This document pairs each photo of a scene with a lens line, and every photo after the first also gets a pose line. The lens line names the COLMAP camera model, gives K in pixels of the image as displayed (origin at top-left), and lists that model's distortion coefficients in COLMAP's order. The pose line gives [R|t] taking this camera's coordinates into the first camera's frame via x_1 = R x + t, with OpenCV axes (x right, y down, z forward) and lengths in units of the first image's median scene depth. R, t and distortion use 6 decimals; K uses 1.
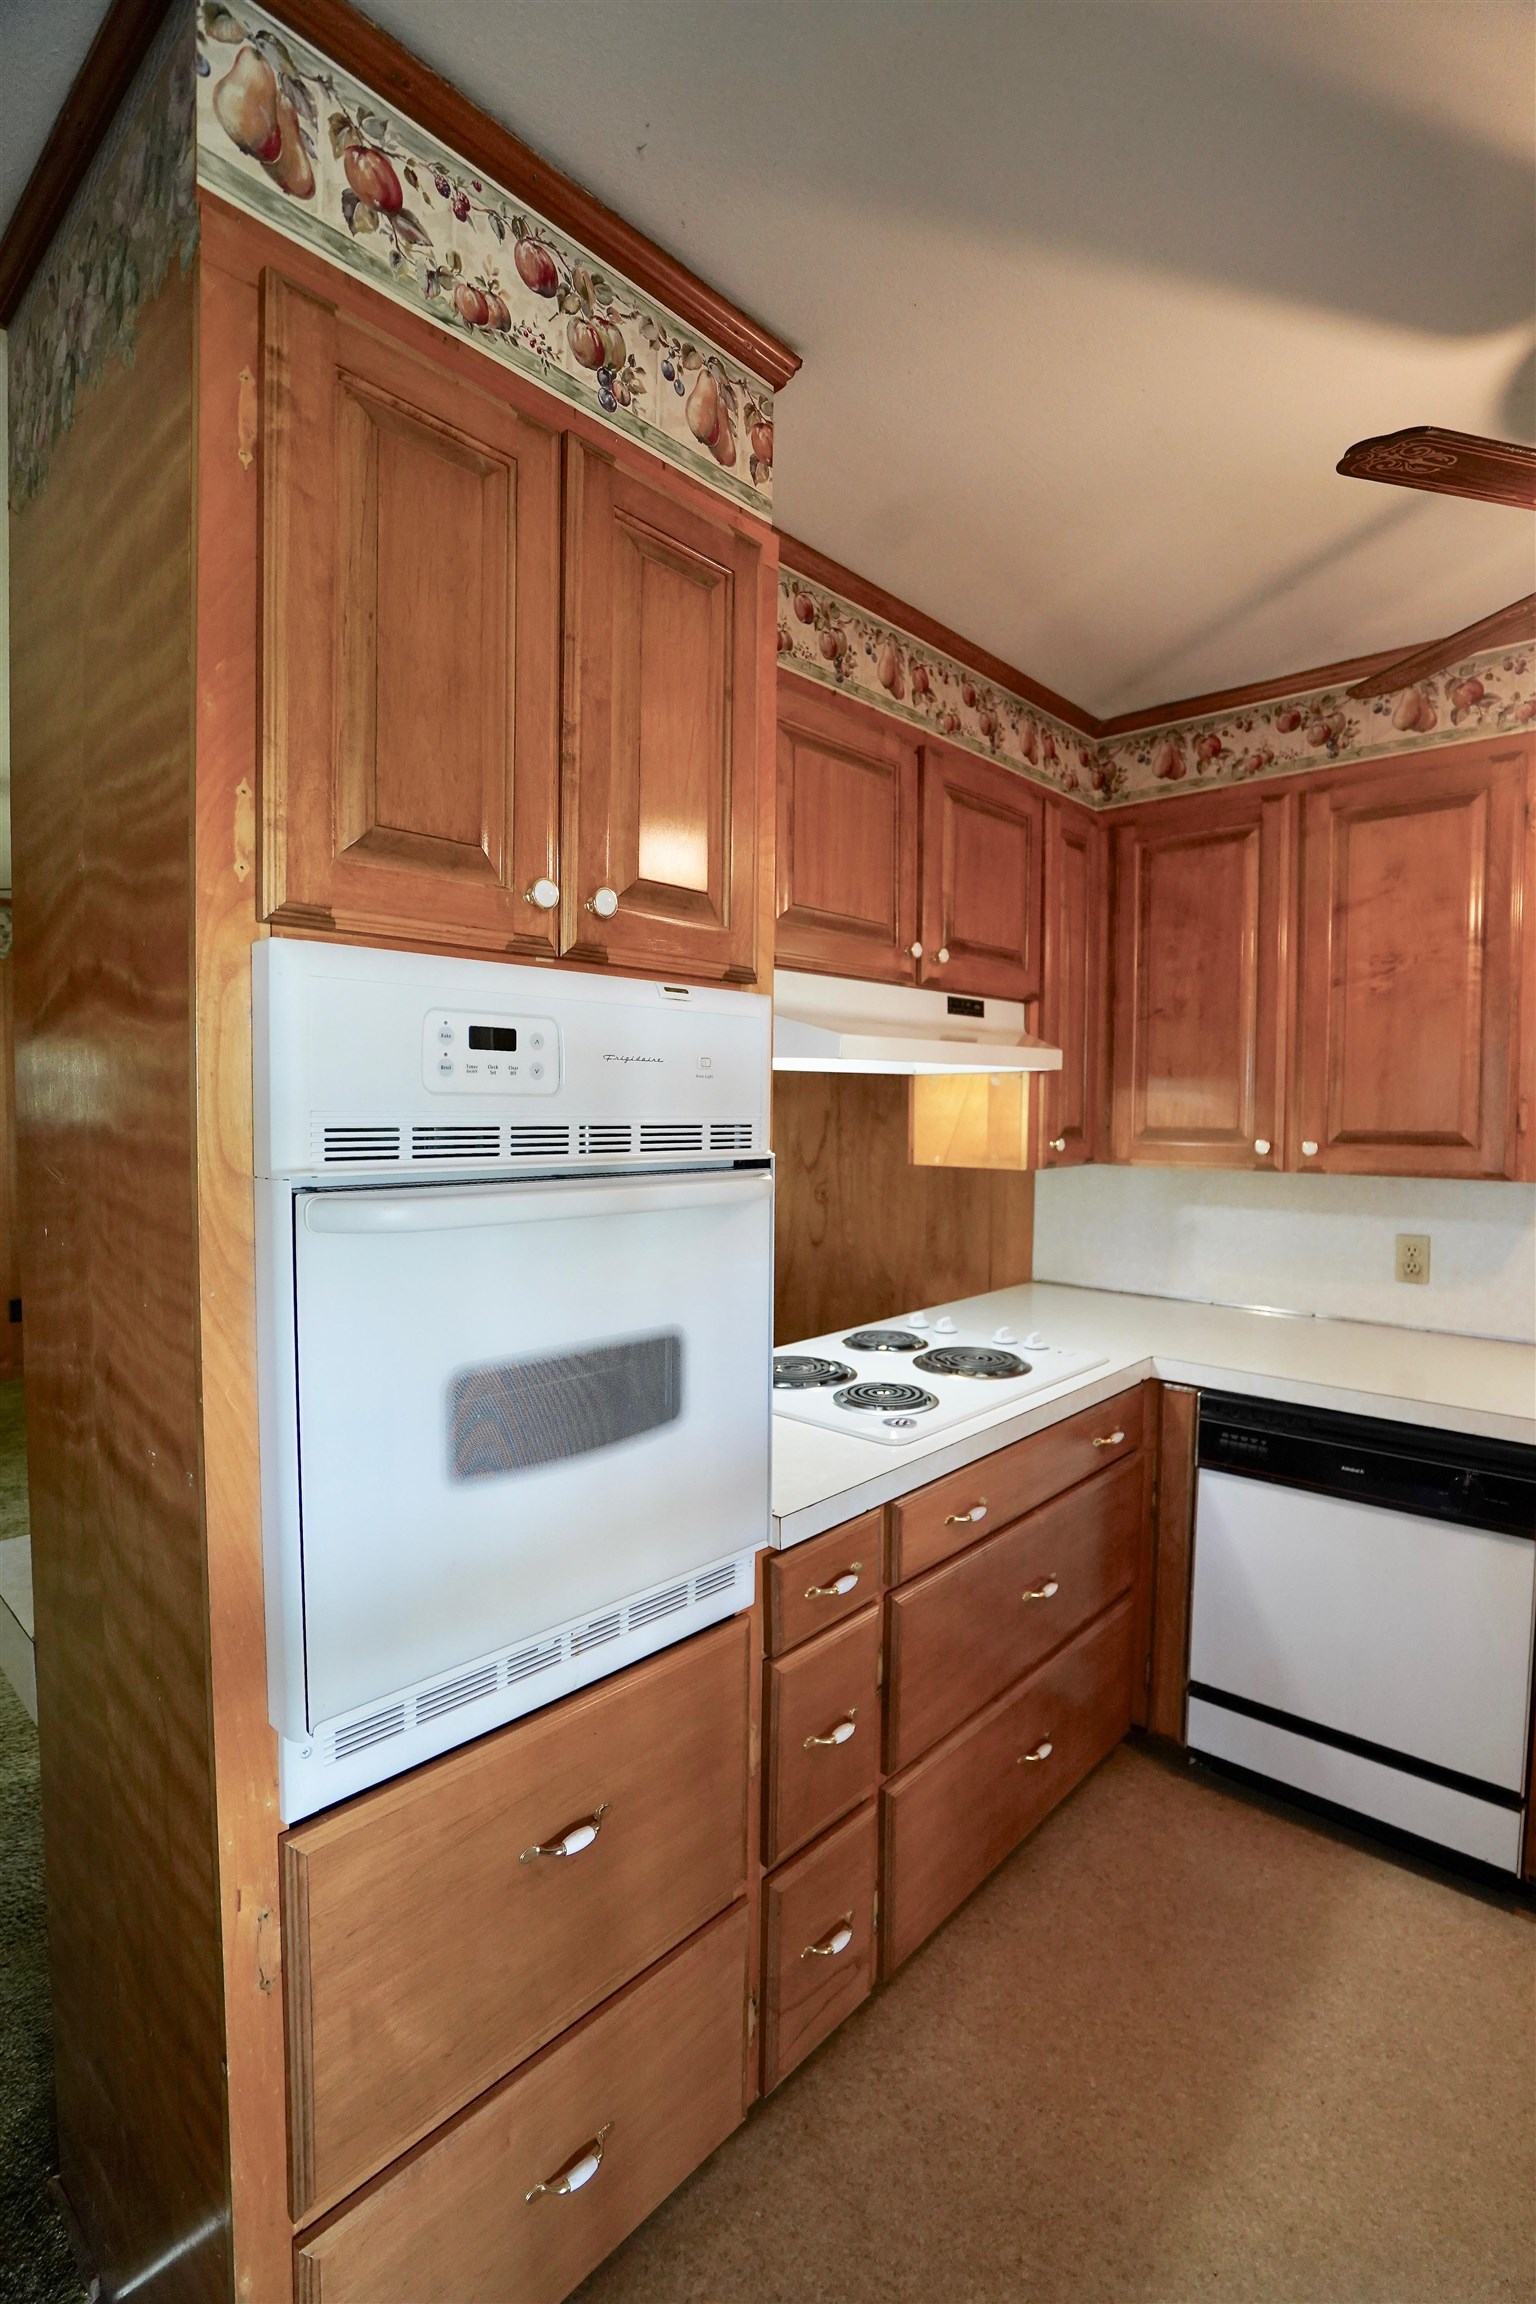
lens RADIAL K [[1065.5, 0, 768.5], [0, 1065.5, 1148.3], [0, 0, 1]] dist [-0.033595, 0.002610]
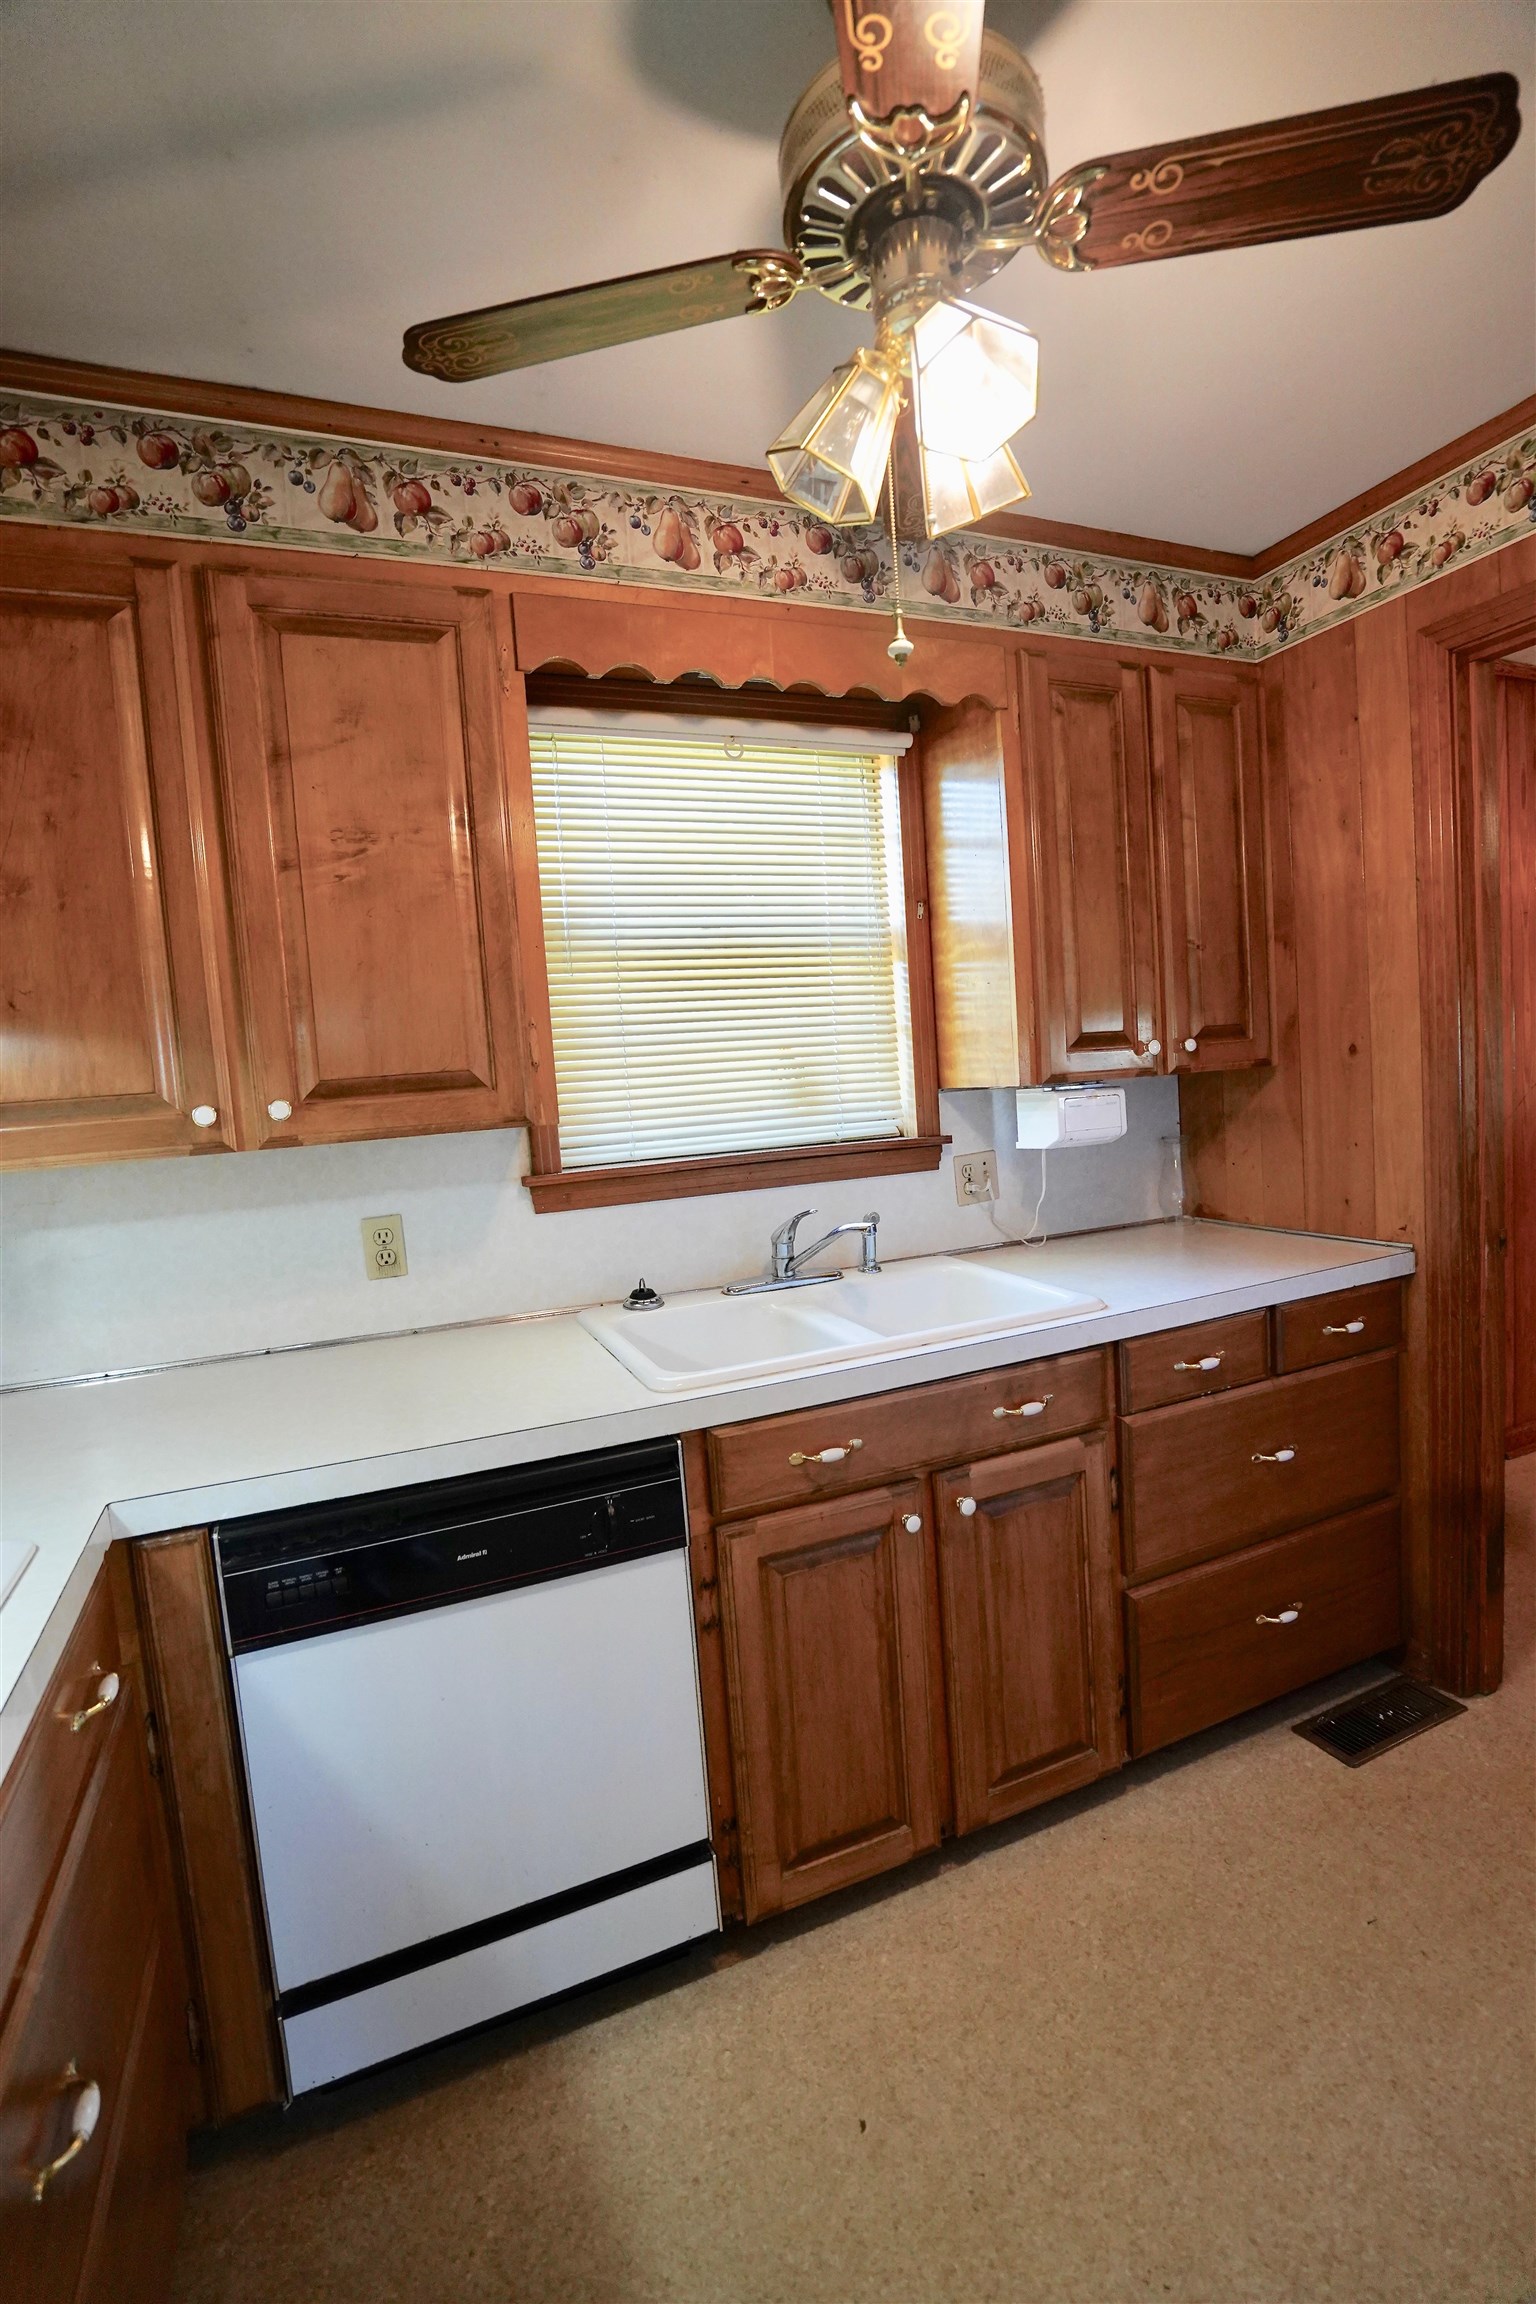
lens RADIAL K [[1065.5, 0, 771.2], [0, 1065.5, 1152.9], [0, 0, 1]] dist [-0.033595, 0.002610]
pose [[0.401639, -0.108161, 0.909388, 0.024327], [0.107682, 0.991690, 0.070391, 0.013587], [-0.909445, 0.069653, 0.409949, 0.454279]]
